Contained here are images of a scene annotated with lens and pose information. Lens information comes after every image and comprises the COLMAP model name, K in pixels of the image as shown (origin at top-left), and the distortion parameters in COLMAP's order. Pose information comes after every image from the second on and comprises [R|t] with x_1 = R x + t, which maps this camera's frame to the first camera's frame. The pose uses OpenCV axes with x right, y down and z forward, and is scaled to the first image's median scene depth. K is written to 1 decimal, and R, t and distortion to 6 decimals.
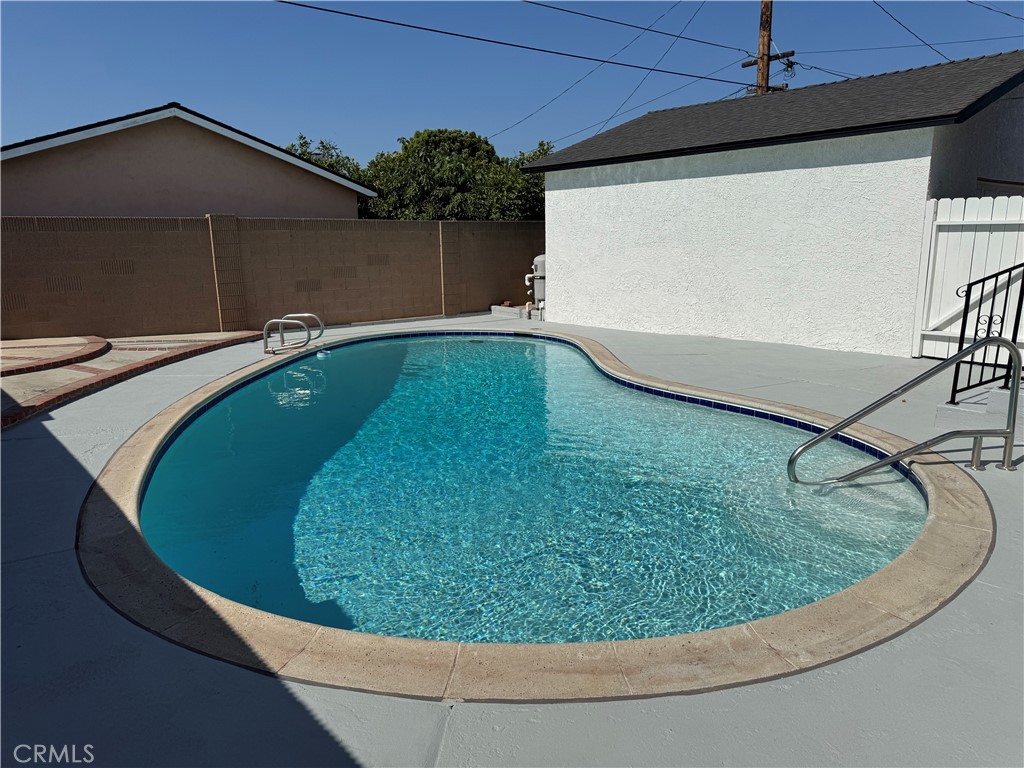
lens RADIAL K [[721.8, 0, 501.7], [0, 721.8, 387.9], [0, 0, 1]] dist [0.108996, -0.149727]
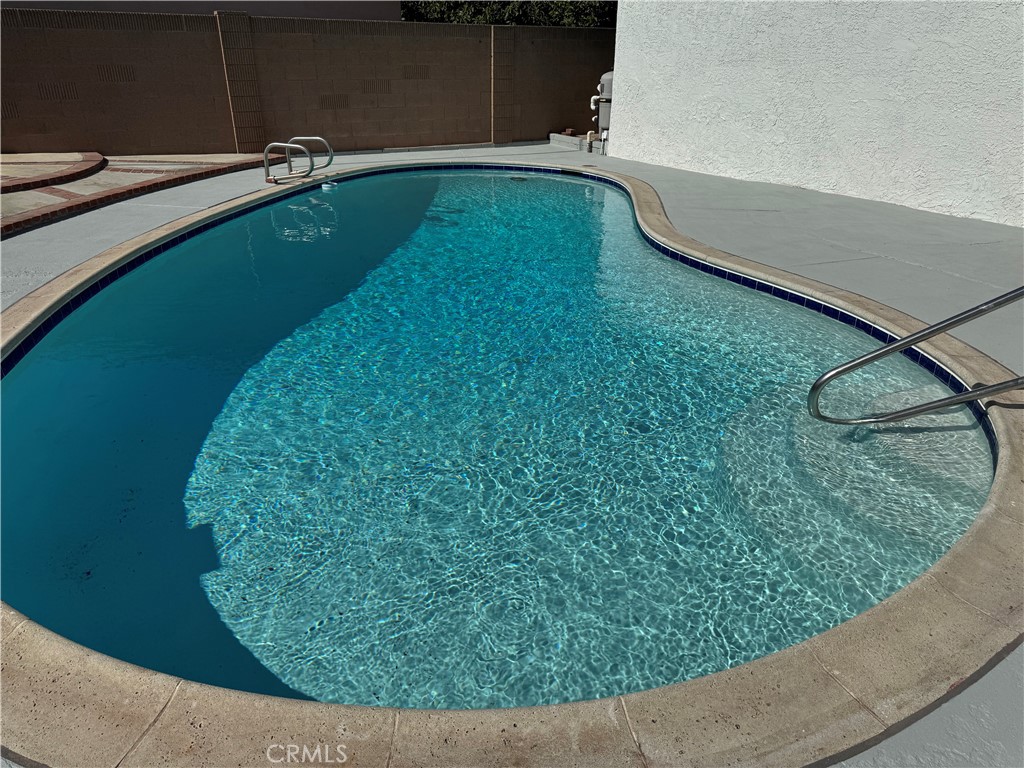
lens RADIAL K [[757.1, 0, 517.0], [0, 757.1, 357.9], [0, 0, 1]] dist [0.057654, -0.071458]
pose [[0.992390, 0.069311, -0.101773, 0.073418], [-0.049743, 0.981749, 0.183559, -0.021752], [0.112638, -0.177100, 0.977726, 0.098741]]
